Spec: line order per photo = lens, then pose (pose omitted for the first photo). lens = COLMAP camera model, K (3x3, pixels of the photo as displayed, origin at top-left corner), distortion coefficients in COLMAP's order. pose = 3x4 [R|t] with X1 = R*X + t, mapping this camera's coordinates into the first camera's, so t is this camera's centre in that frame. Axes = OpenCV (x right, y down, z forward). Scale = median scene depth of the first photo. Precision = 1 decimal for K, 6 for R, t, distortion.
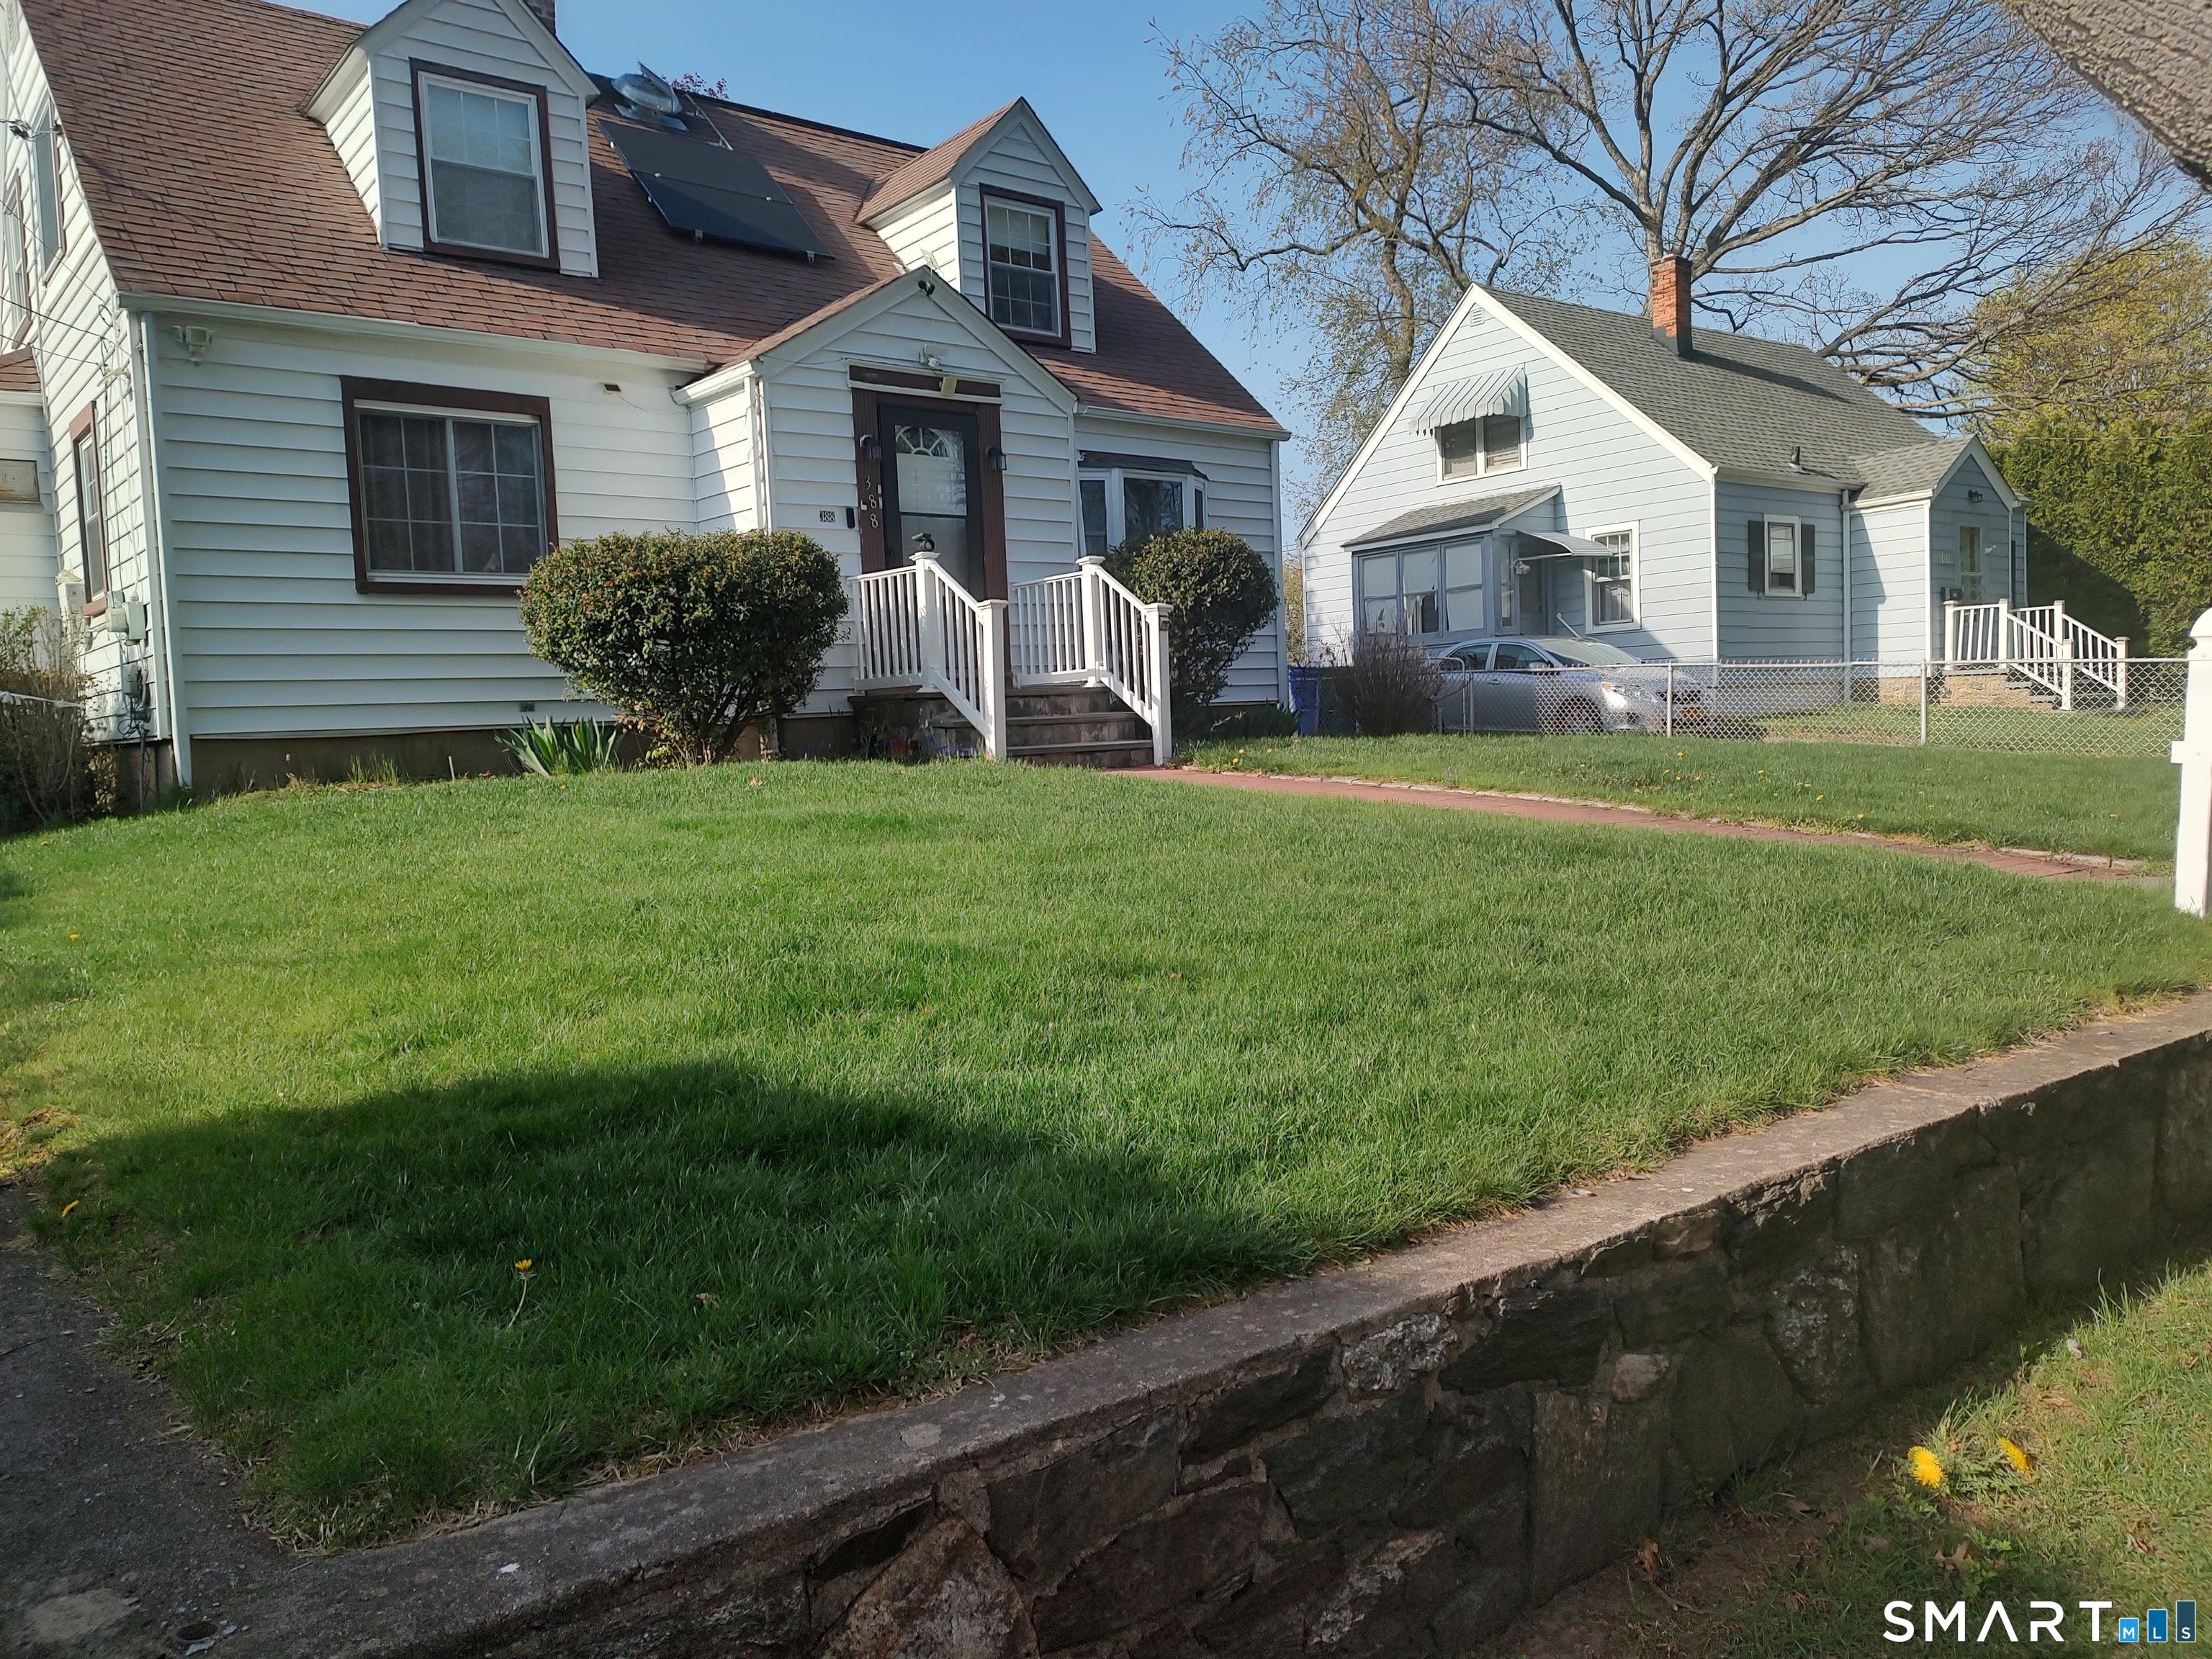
lens RADIAL K [[1561.6, 0, 1109.0], [0, 1561.6, 841.7], [0, 0, 1]] dist [0.021806, -0.030852]
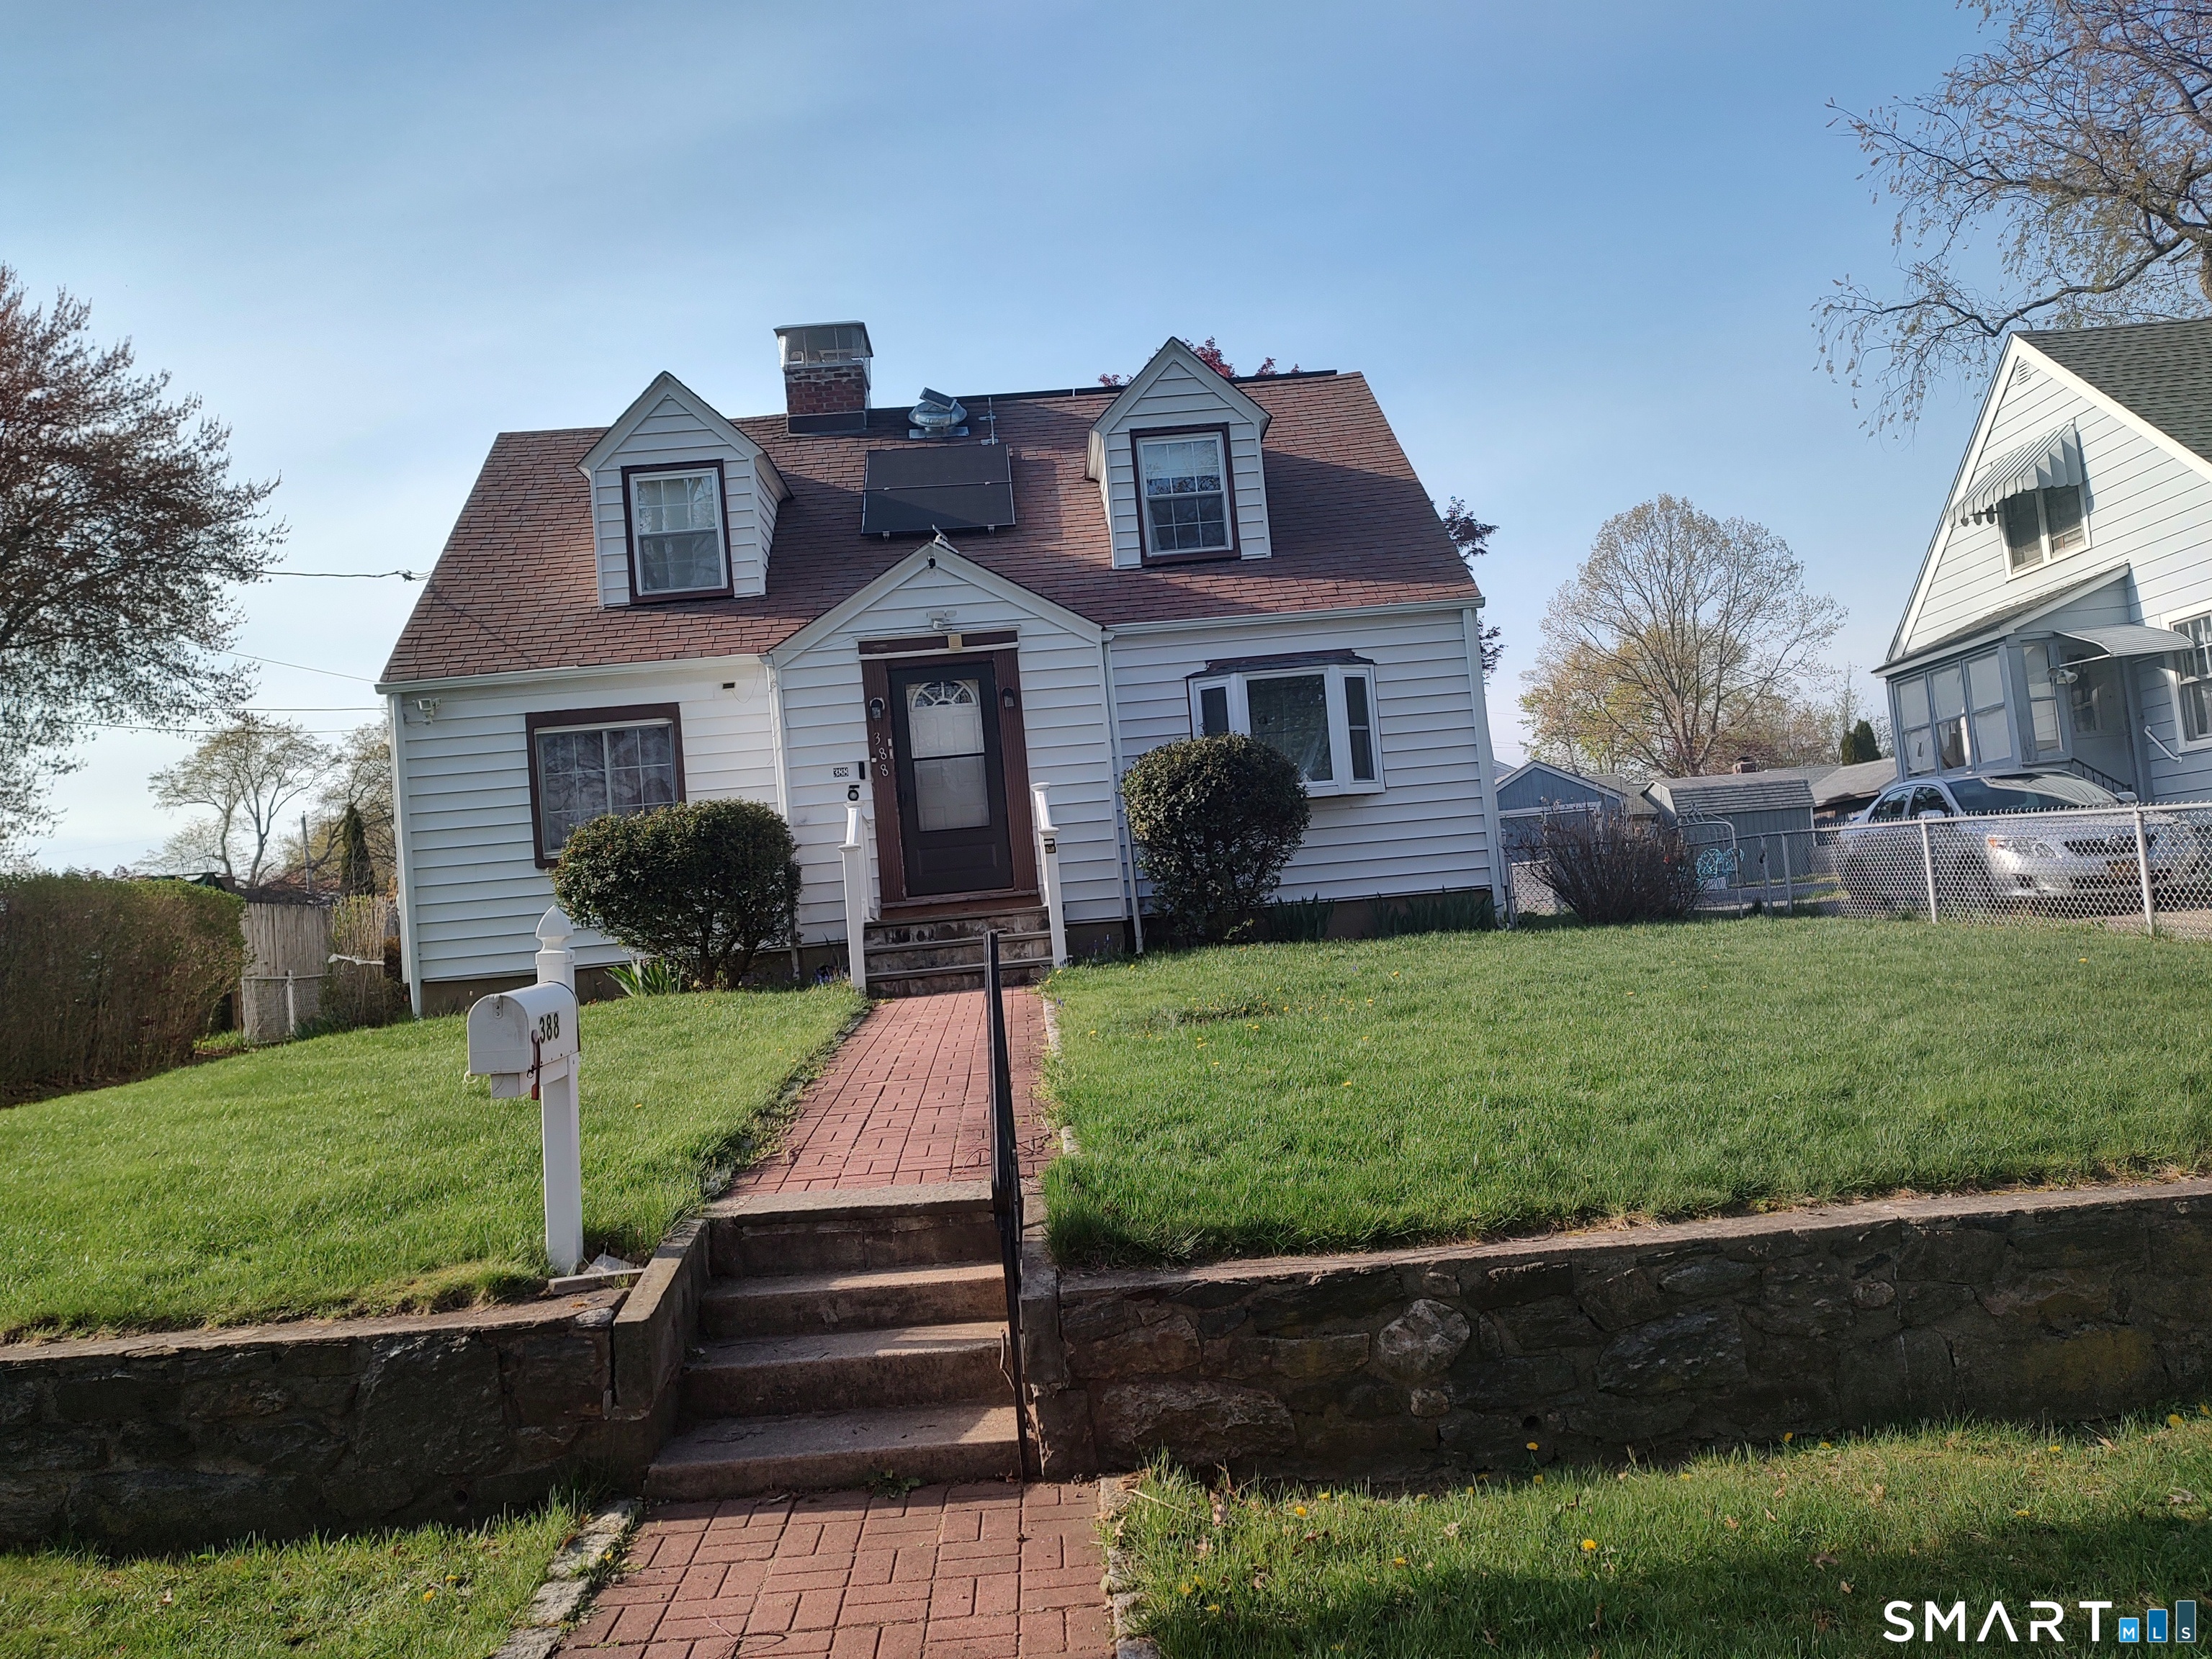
lens RADIAL K [[1561.6, 0, 1116.3], [0, 1561.6, 873.9], [0, 0, 1]] dist [0.021806, -0.030852]
pose [[0.799468, -0.054010, -0.598275, 0.510844], [0.007523, 0.996772, -0.079931, -0.027835], [0.600661, 0.059402, 0.797294, 0.148264]]
